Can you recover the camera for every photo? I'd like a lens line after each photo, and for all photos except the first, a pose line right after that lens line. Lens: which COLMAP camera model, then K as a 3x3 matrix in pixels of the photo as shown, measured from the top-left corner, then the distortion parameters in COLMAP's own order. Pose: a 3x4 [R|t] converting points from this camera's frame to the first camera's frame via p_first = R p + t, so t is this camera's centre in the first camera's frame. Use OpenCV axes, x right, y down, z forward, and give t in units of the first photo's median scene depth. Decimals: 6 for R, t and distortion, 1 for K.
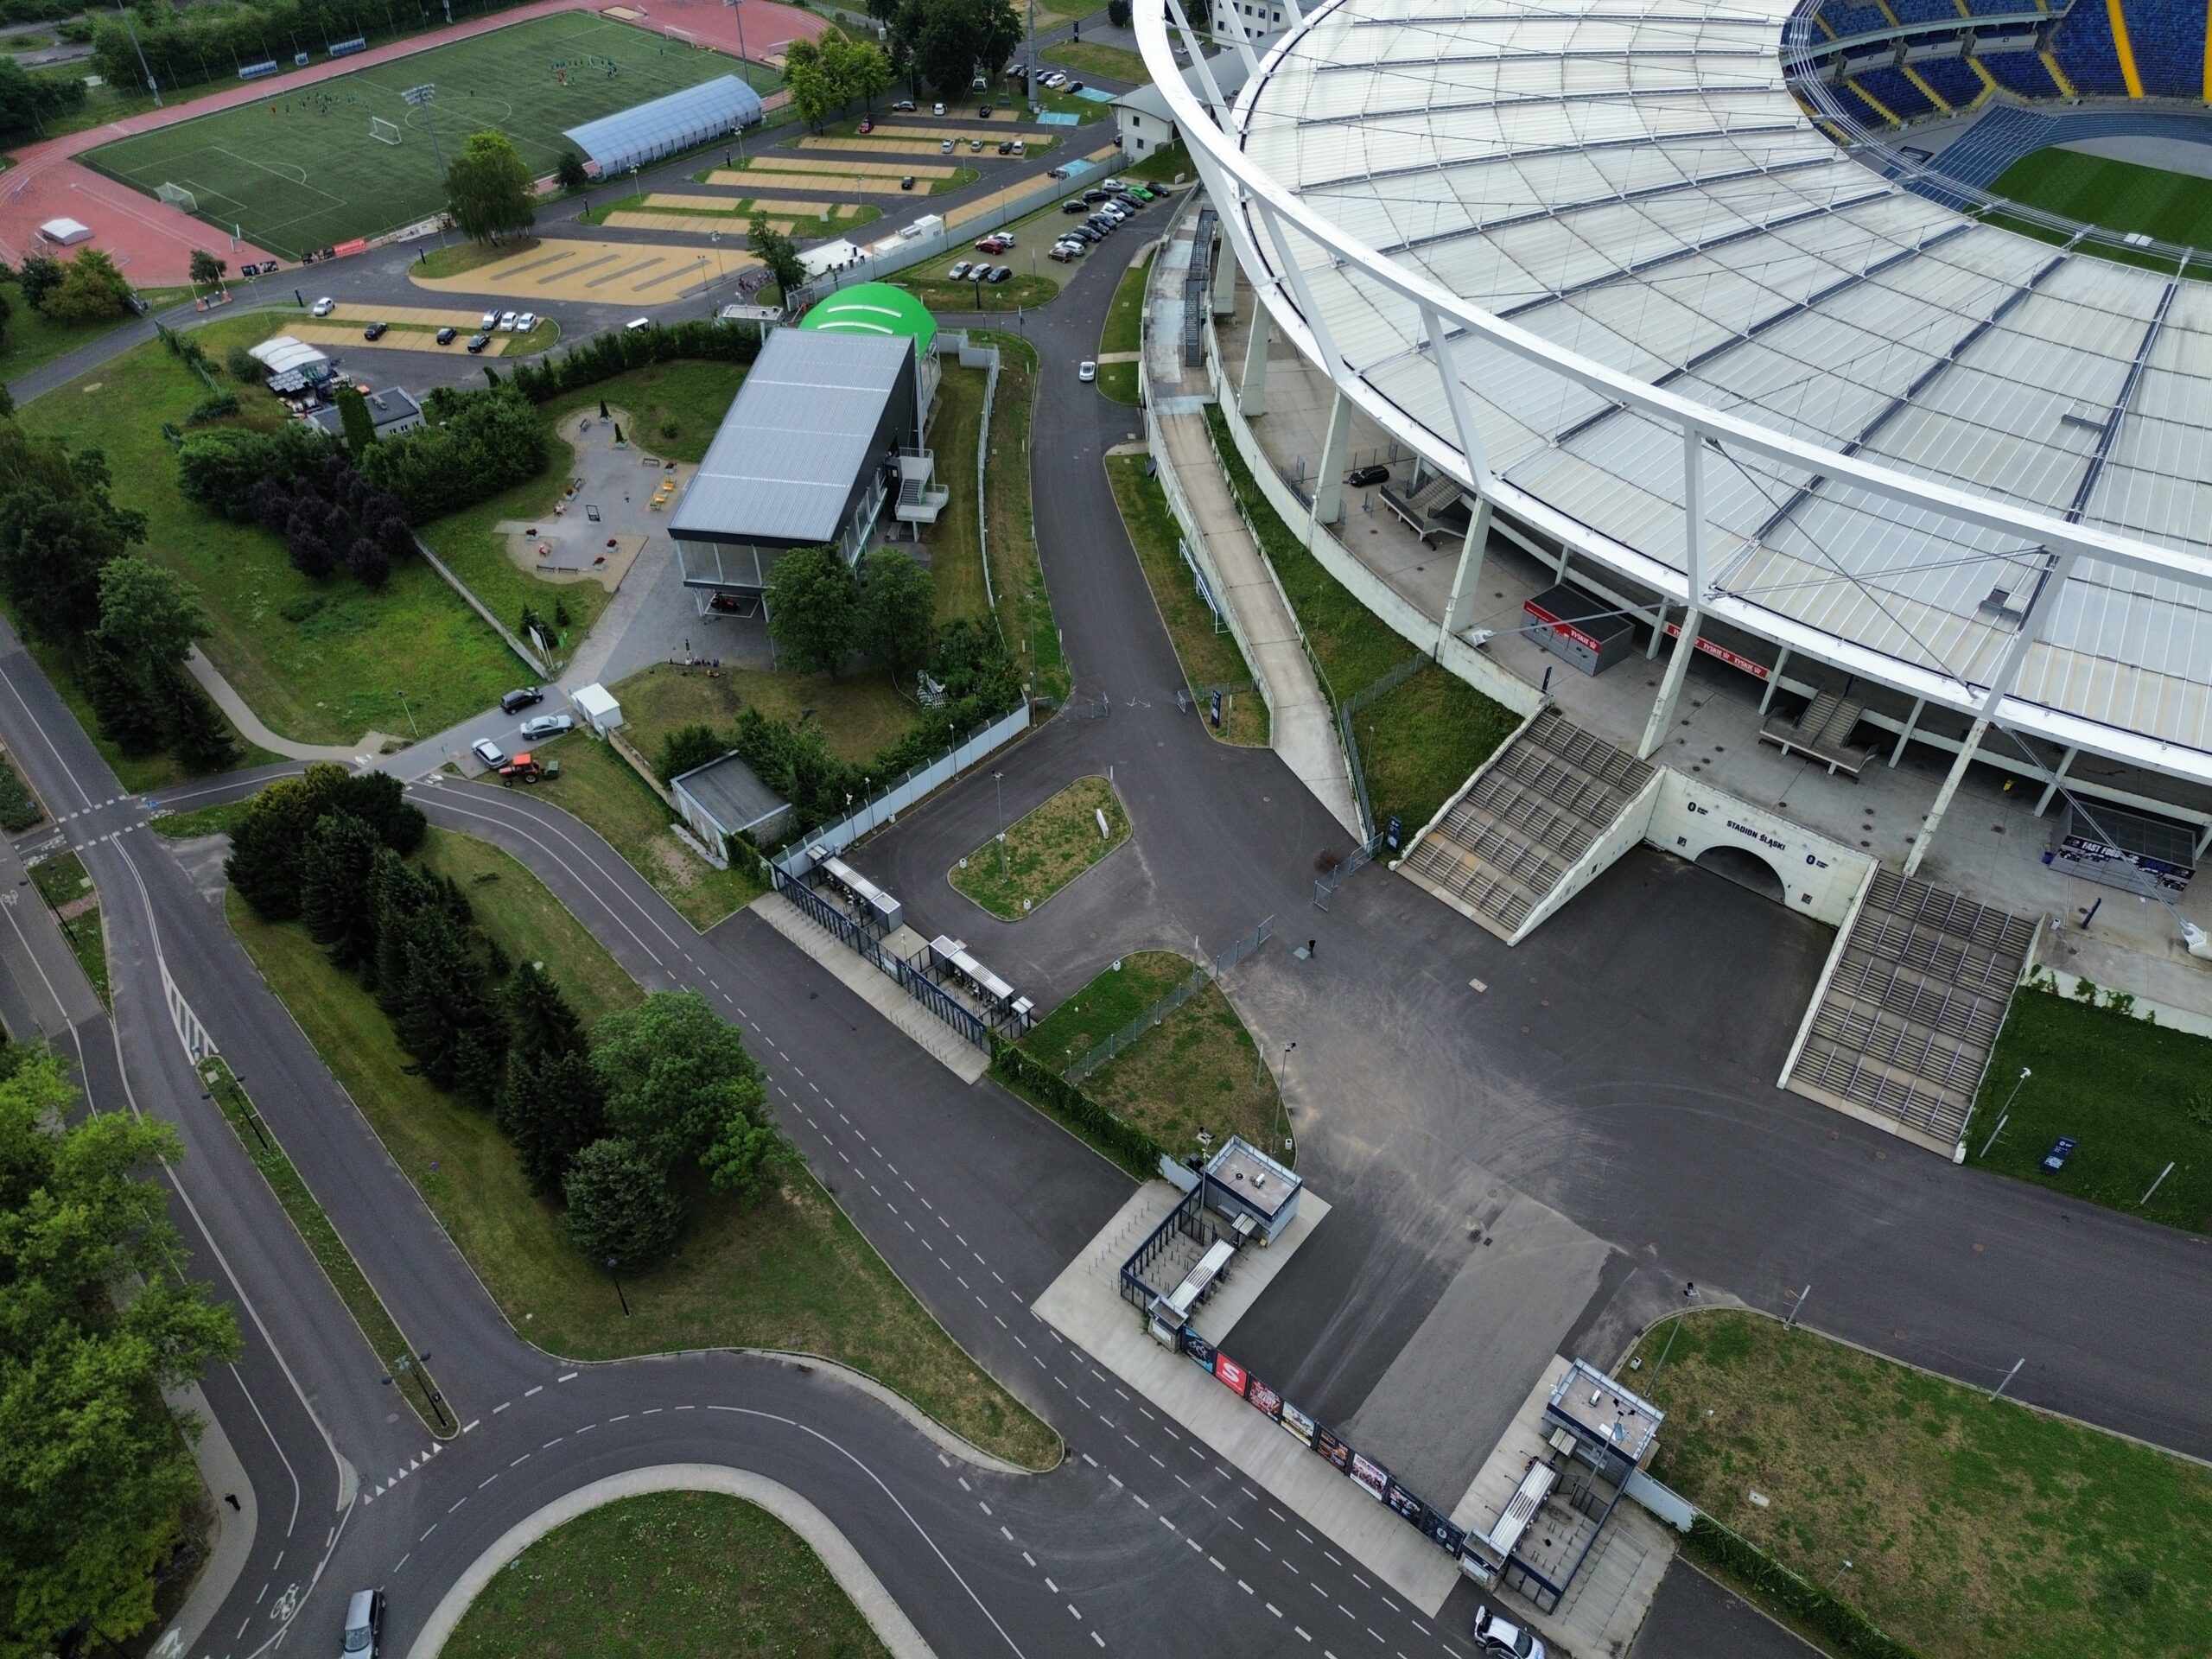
lens RADIAL K [[1560.7, 0, 1108.9], [0, 1560.7, 821.8], [0, 0, 1]] dist [0.065871, -0.053036]
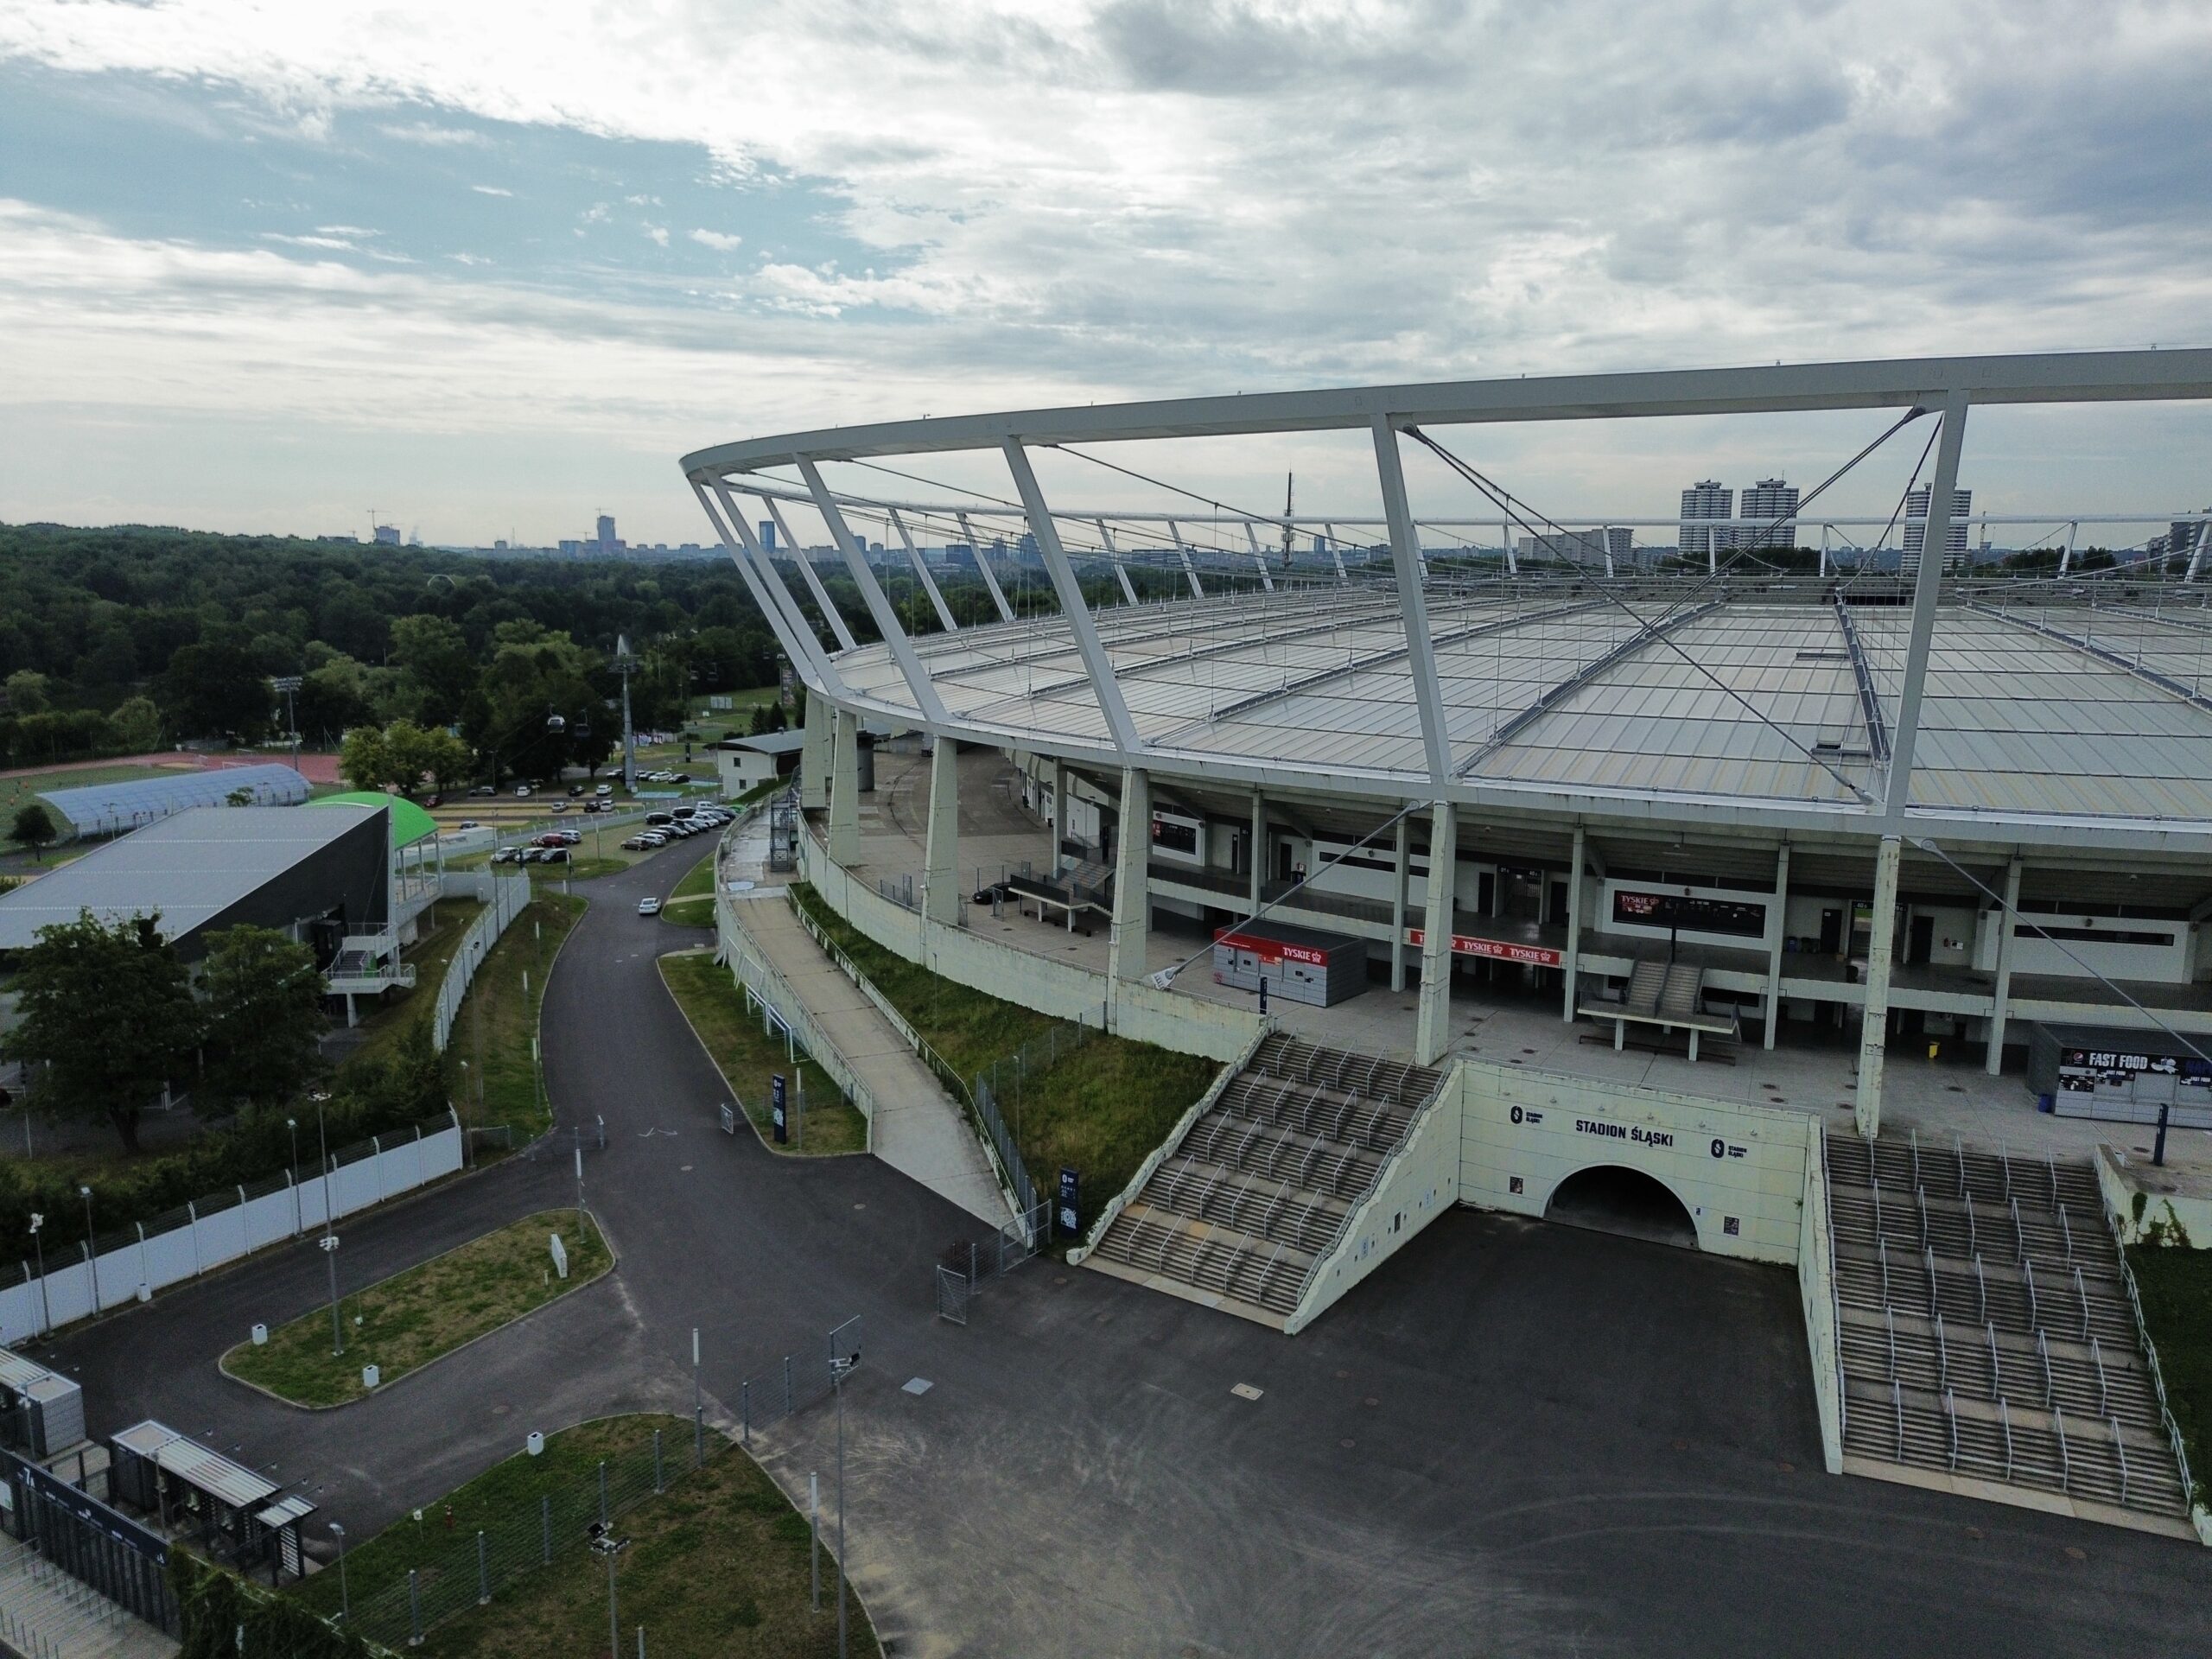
lens RADIAL K [[1560.7, 0, 1109.9], [0, 1560.7, 819.5], [0, 0, 1]] dist [0.065871, -0.053036]
pose [[0.978201, -0.029774, 0.205516, 0.075148], [0.137331, 0.835106, -0.532671, 0.192812], [-0.155768, 0.549283, 0.820990, 0.404031]]
